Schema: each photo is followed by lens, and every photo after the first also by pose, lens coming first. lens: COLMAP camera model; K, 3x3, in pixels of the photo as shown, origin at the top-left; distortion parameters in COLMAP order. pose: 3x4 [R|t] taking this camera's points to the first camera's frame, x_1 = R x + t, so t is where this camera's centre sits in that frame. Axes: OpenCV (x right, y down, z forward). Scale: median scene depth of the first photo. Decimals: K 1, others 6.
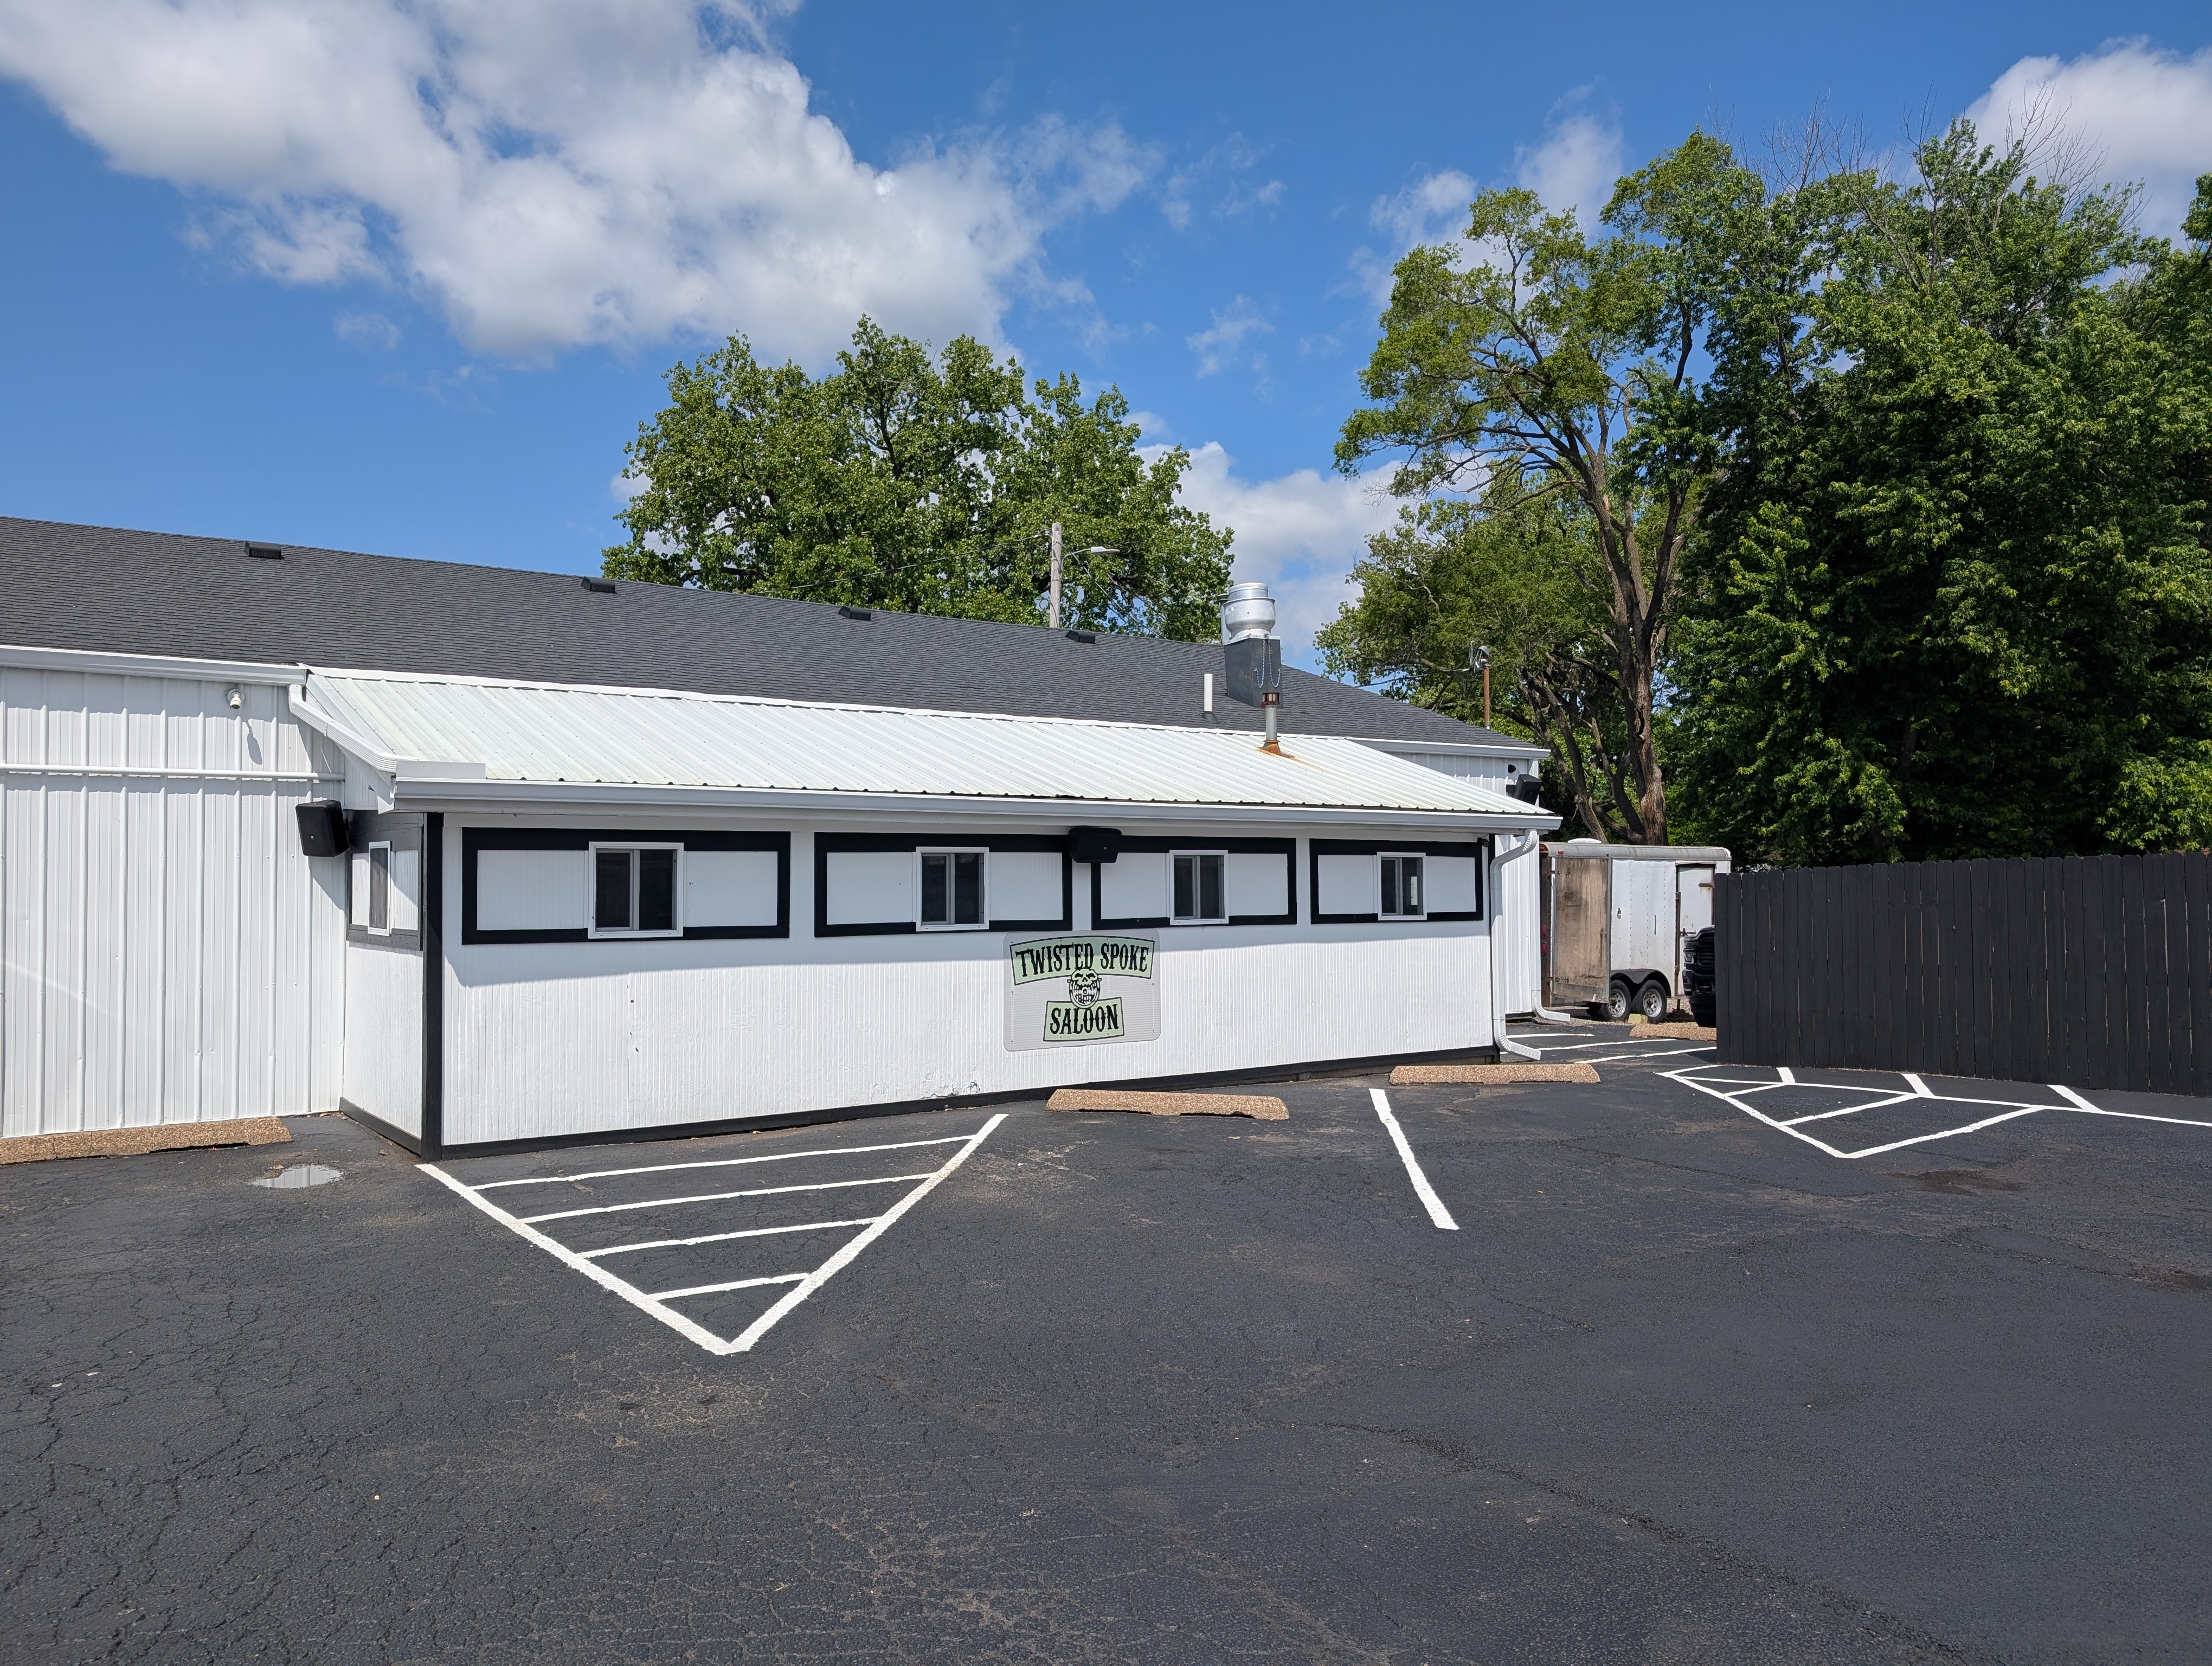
lens RADIAL K [[1525.7, 0, 1107.1], [0, 1525.7, 857.5], [0, 0, 1]] dist [0.028685, -0.001861]
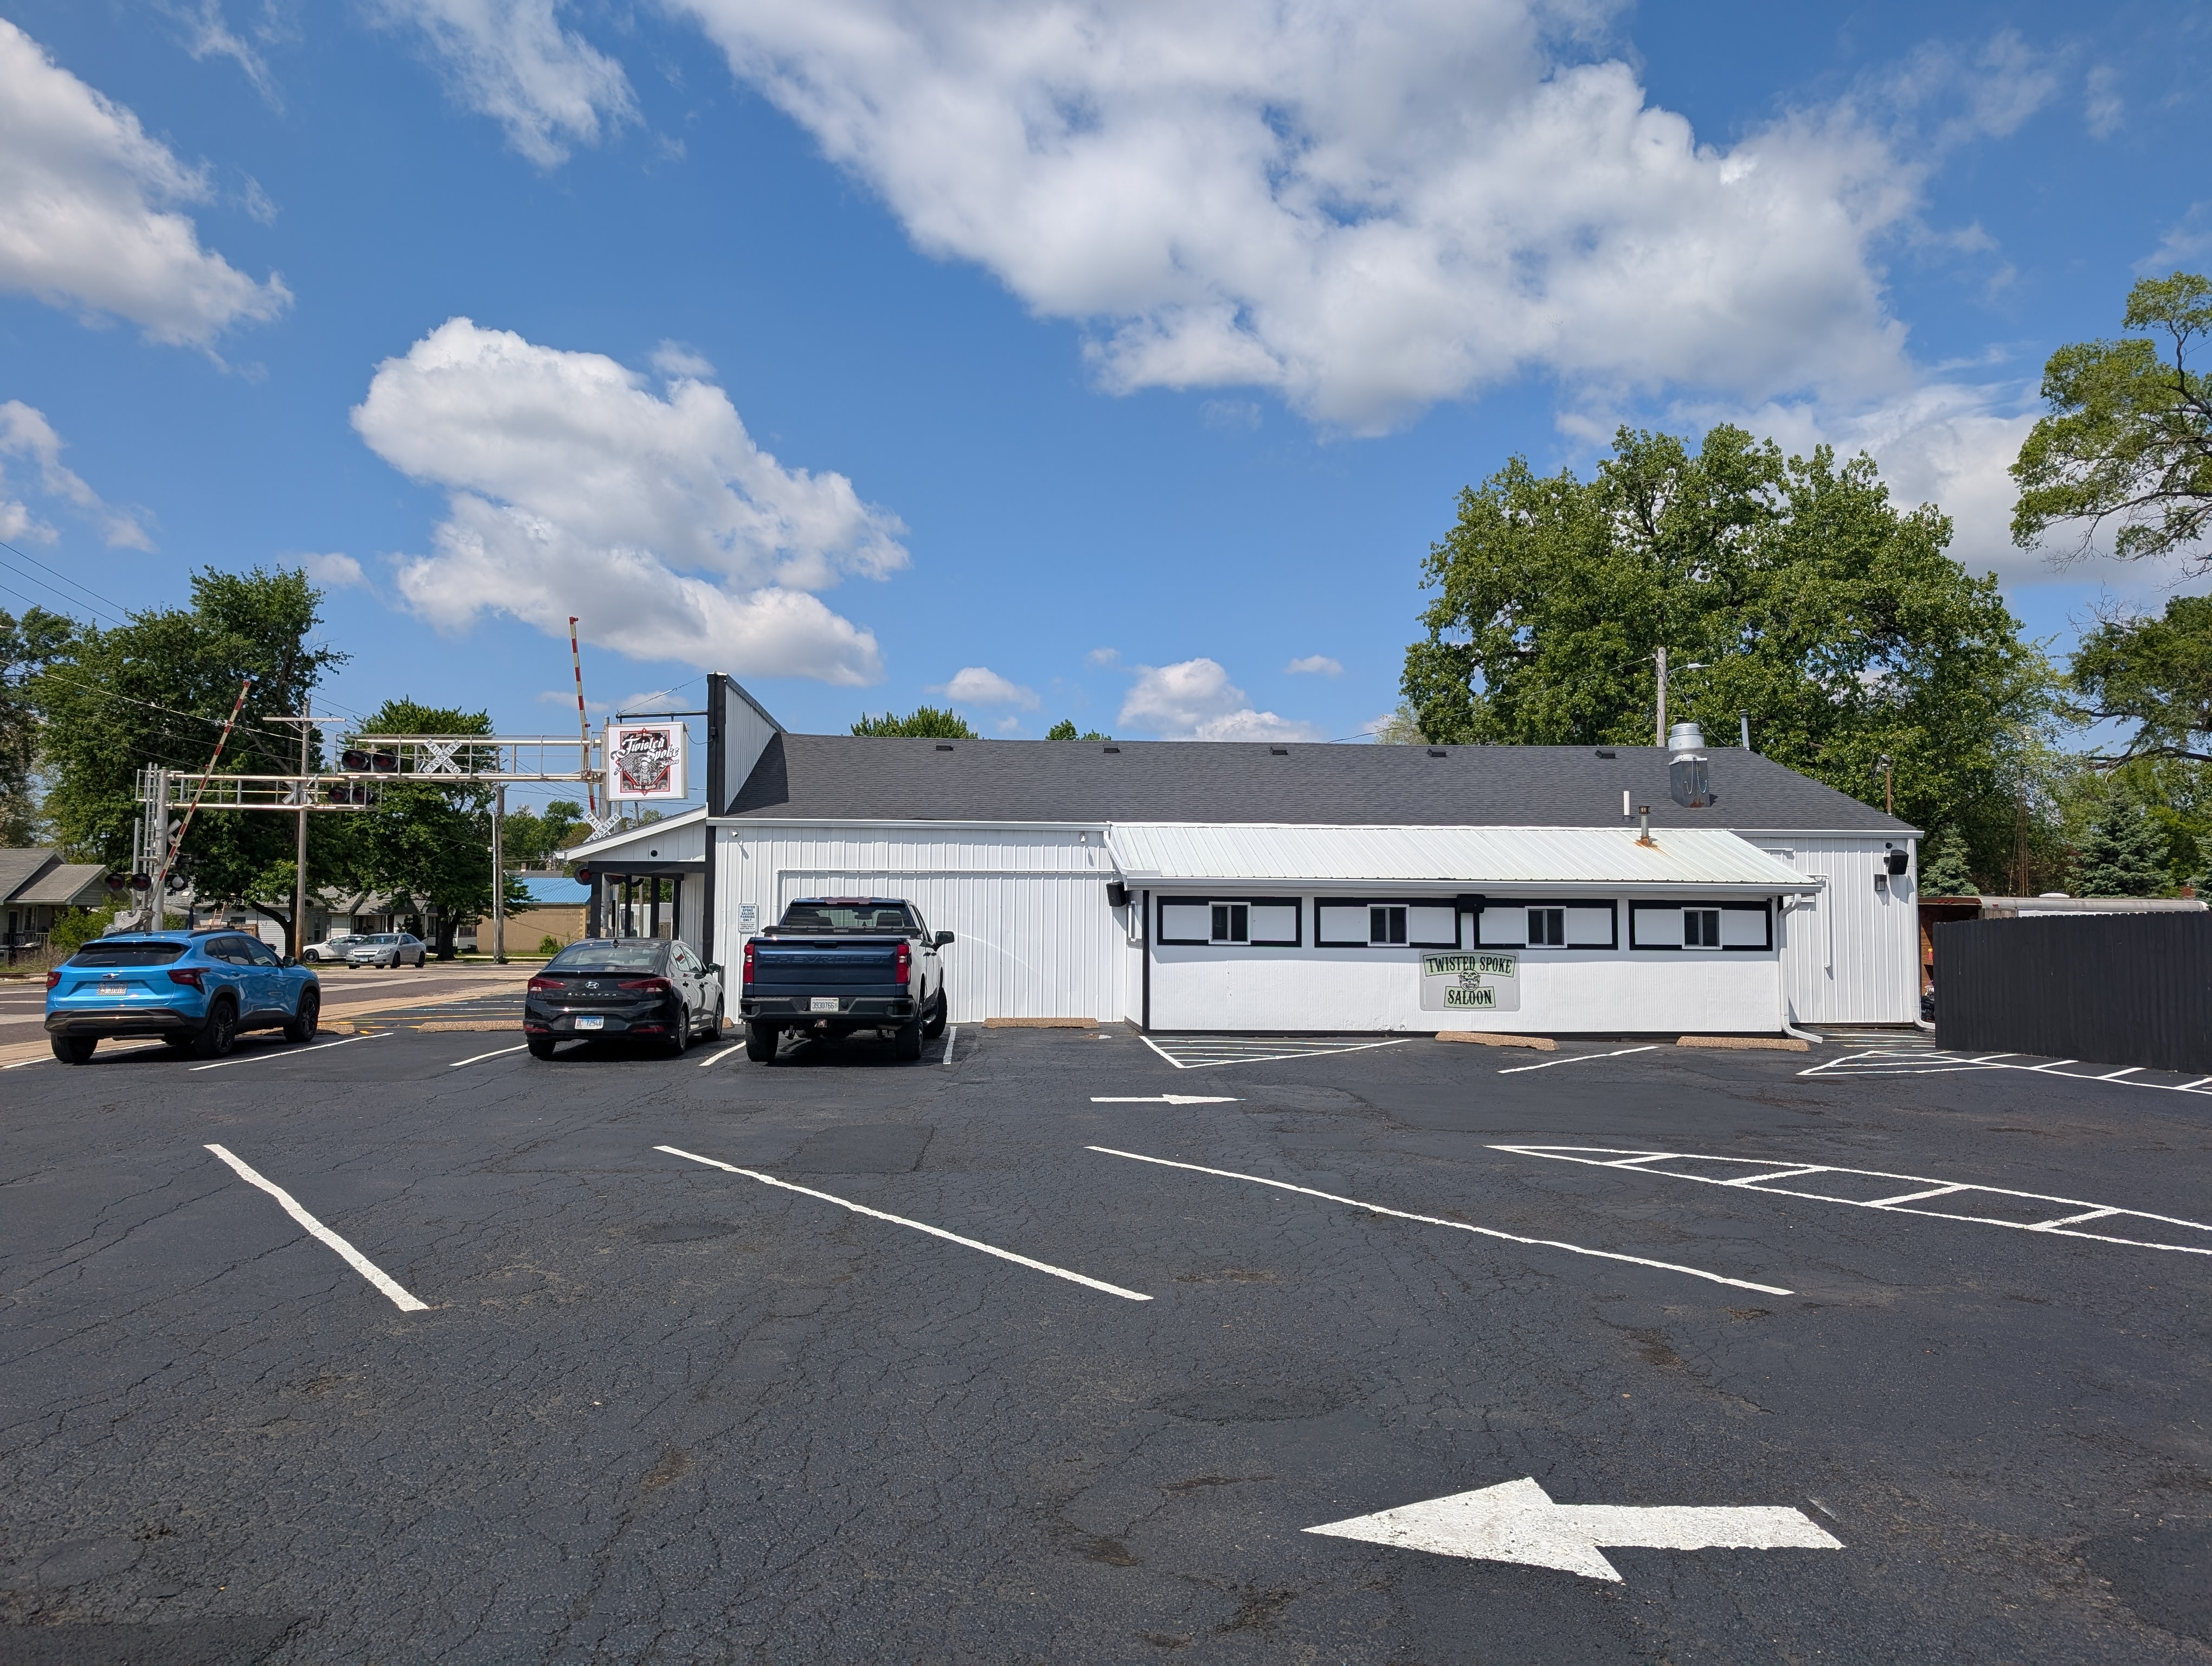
lens RADIAL K [[1548.0, 0, 1106.0], [0, 1548.0, 833.0], [0, 0, 1]] dist [-0.105067, -0.000199]
pose [[0.847670, -0.014593, -0.530322, 0.603266], [-0.007331, 0.999204, -0.039214, -0.016907], [0.530473, 0.037129, 0.846889, -0.826749]]
